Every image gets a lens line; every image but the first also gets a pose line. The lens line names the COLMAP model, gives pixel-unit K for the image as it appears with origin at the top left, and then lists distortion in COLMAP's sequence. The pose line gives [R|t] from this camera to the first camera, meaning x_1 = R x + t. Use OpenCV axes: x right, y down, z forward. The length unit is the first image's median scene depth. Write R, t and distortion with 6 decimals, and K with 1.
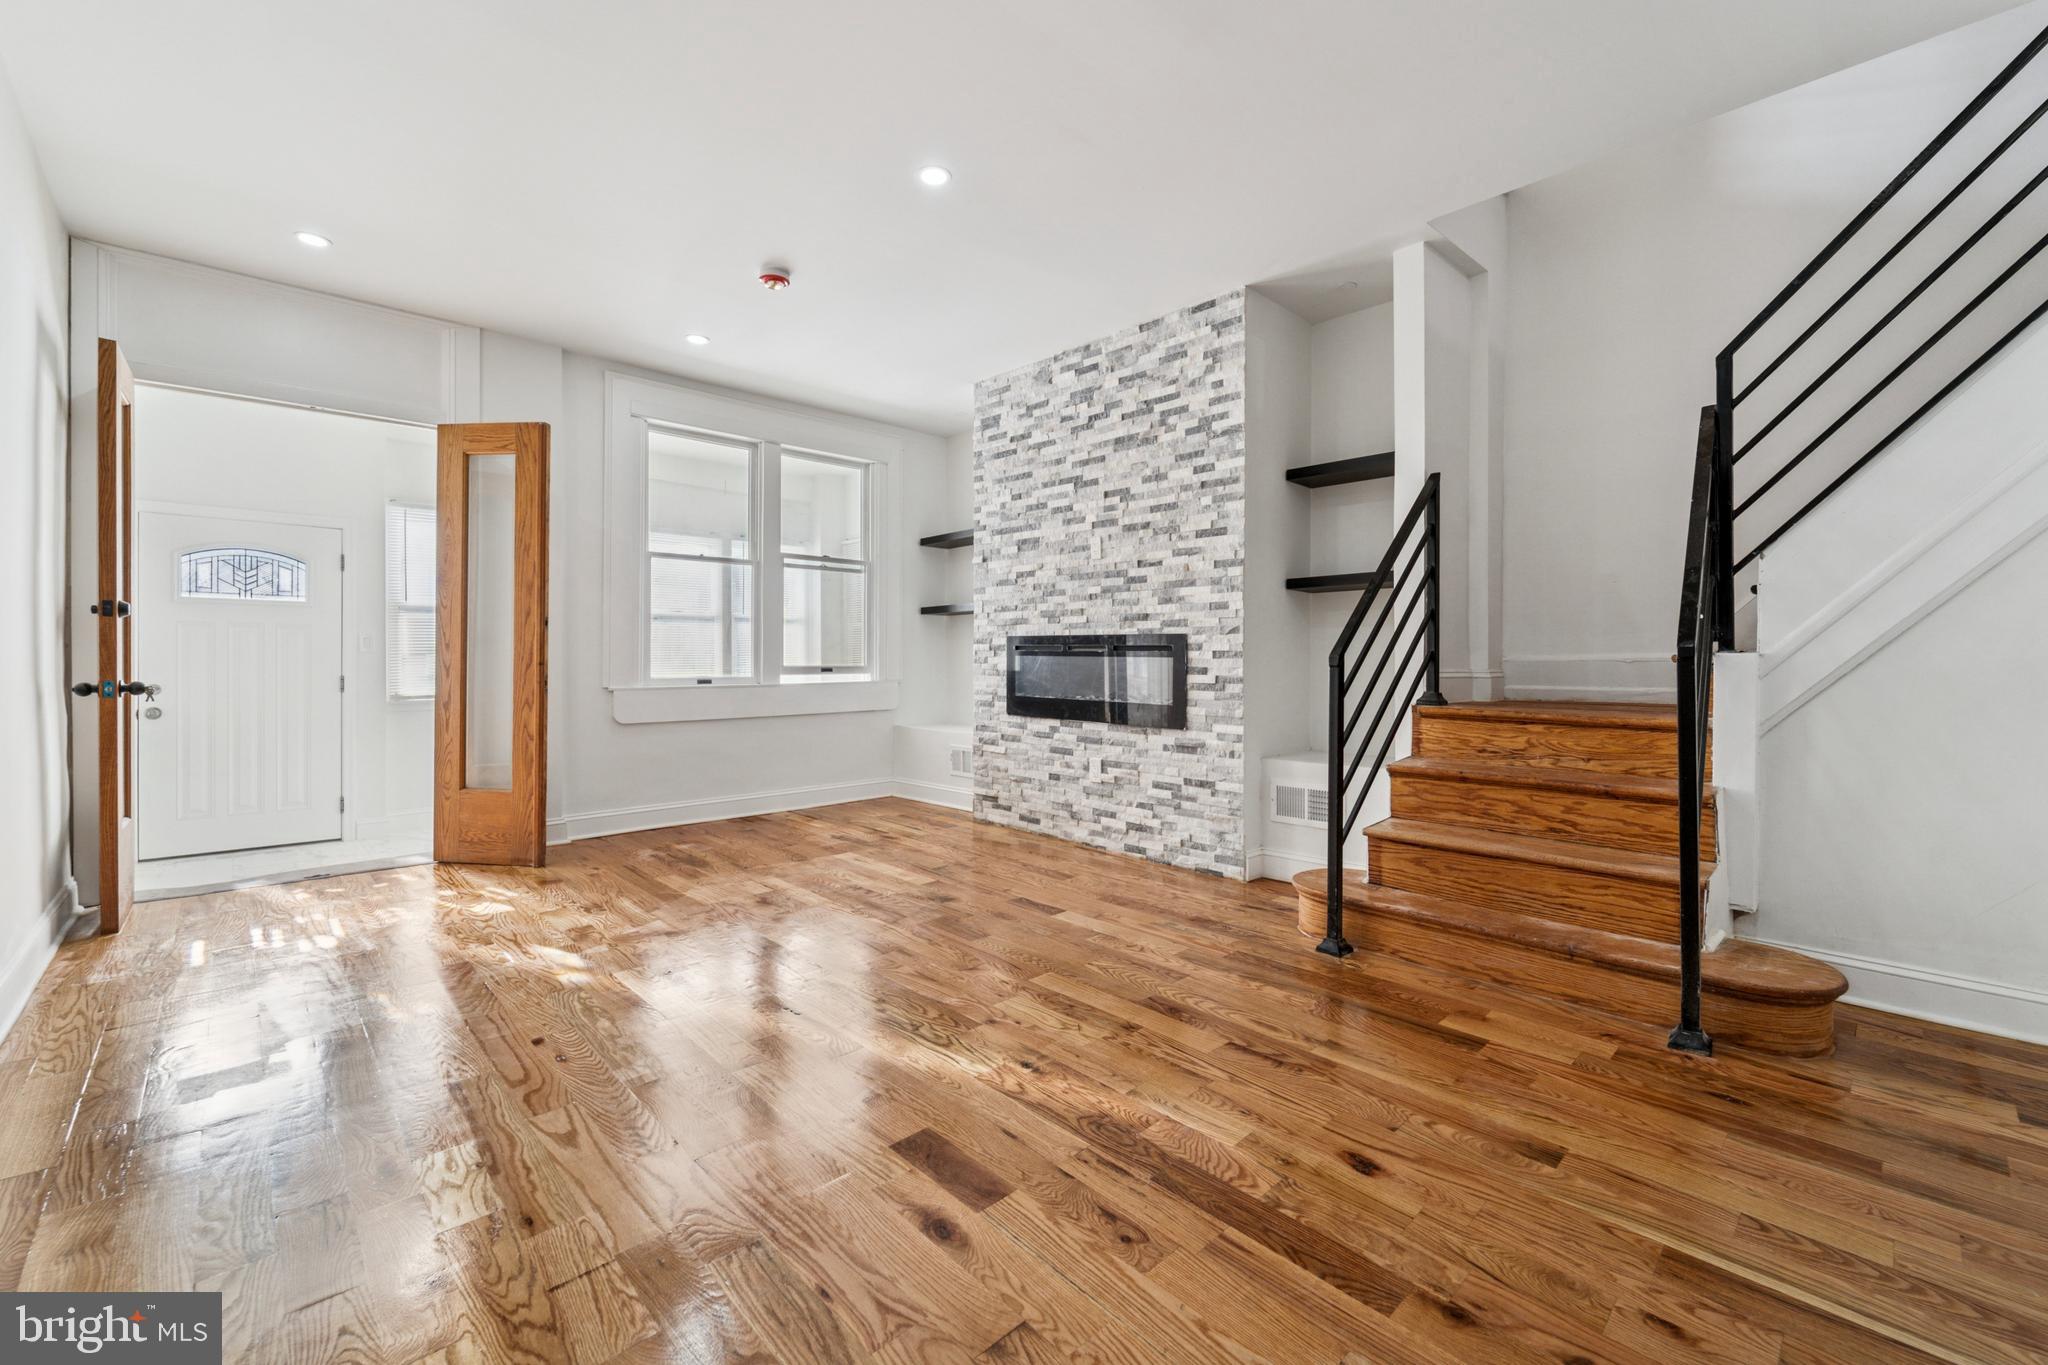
lens RADIAL K [[830.0, 0, 1026.2], [0, 830.0, 666.5], [0, 0, 1]] dist [0.001103, -0.001442]
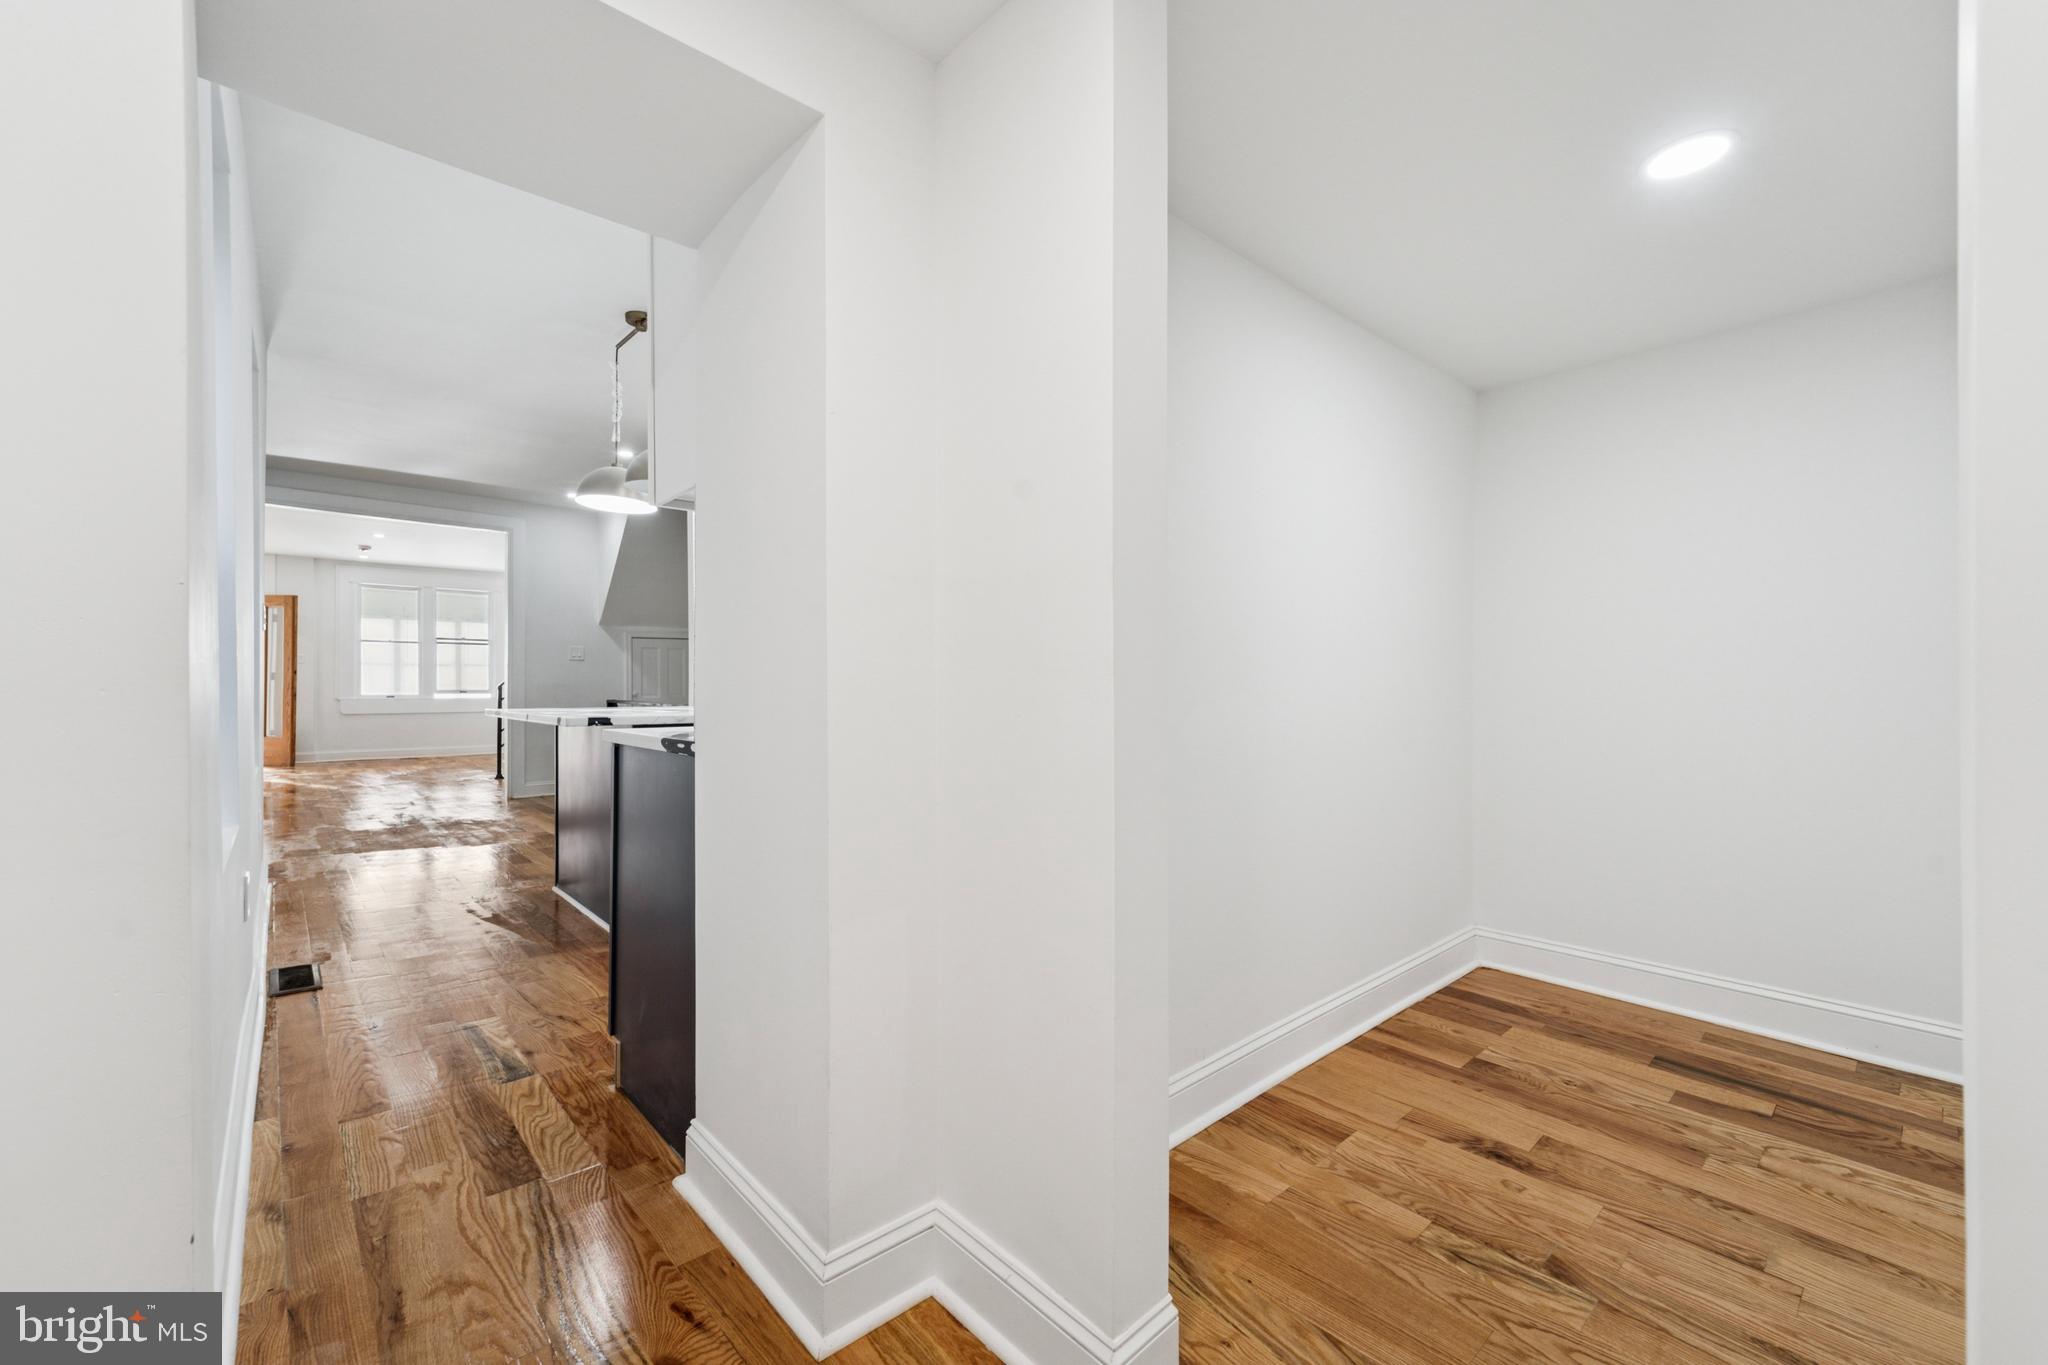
lens RADIAL K [[830.0, 0, 1029.0], [0, 830.0, 668.5], [0, 0, 1]] dist [0.001103, -0.001442]
pose [[0.999760, -0.001247, -0.021851, 1.259281], [0.000607, 0.999571, -0.029274, 0.006874], [0.021878, 0.029253, 0.999333, -1.086065]]
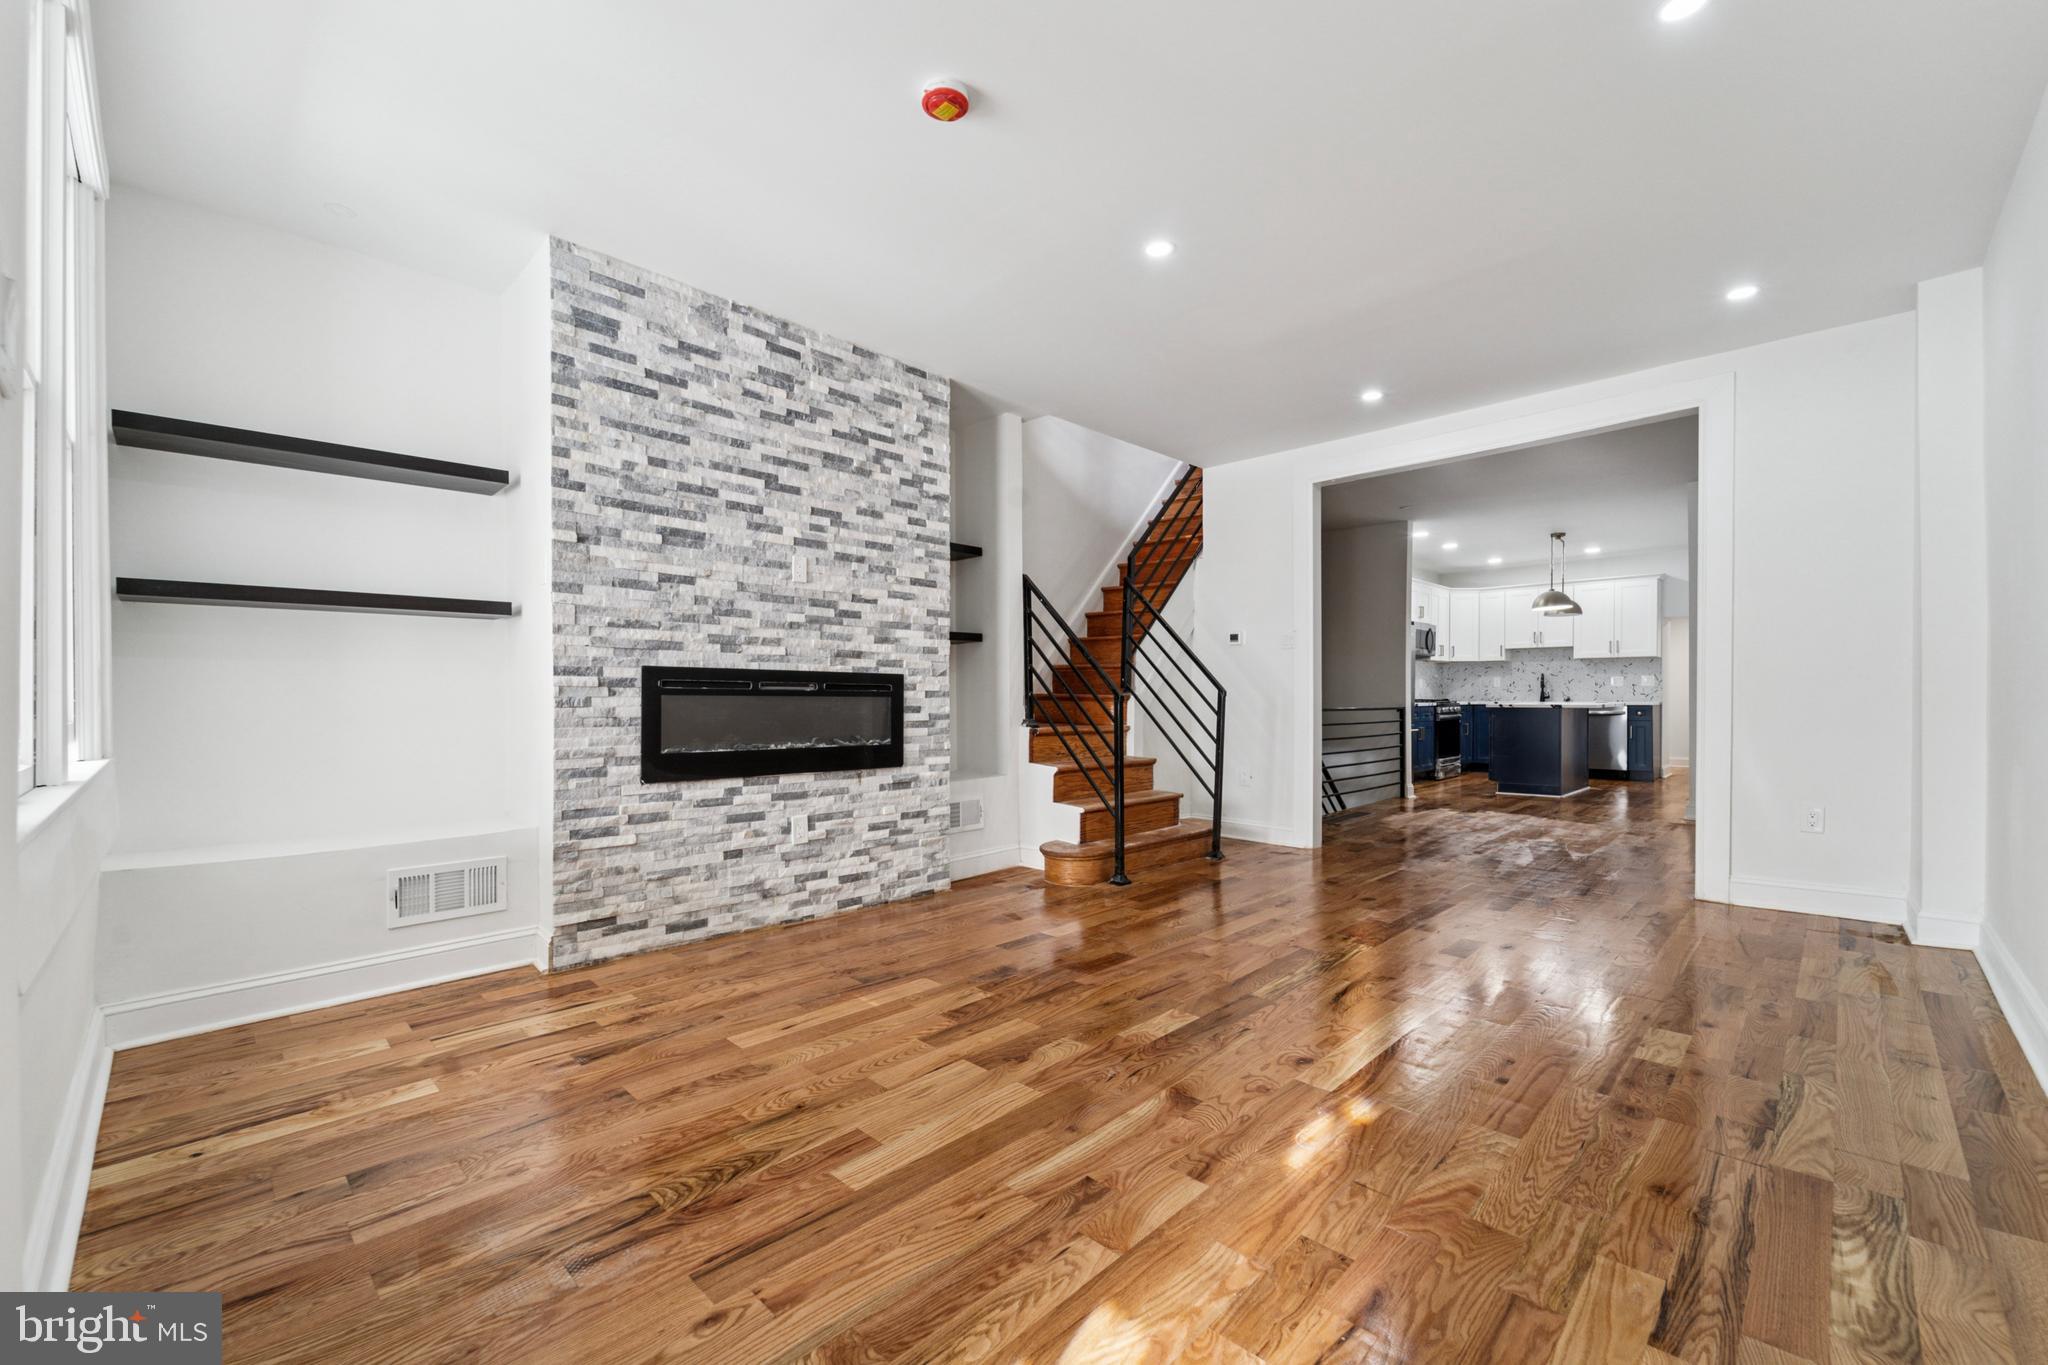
lens RADIAL K [[830.0, 0, 1029.8], [0, 830.0, 705.0], [0, 0, 1]] dist [0.001103, -0.001442]
pose [[-0.031846, -0.010264, 0.999440, -0.789008], [0.013821, 0.999847, 0.010709, -0.009039], [-0.999397, 0.014154, -0.031700, 0.805137]]
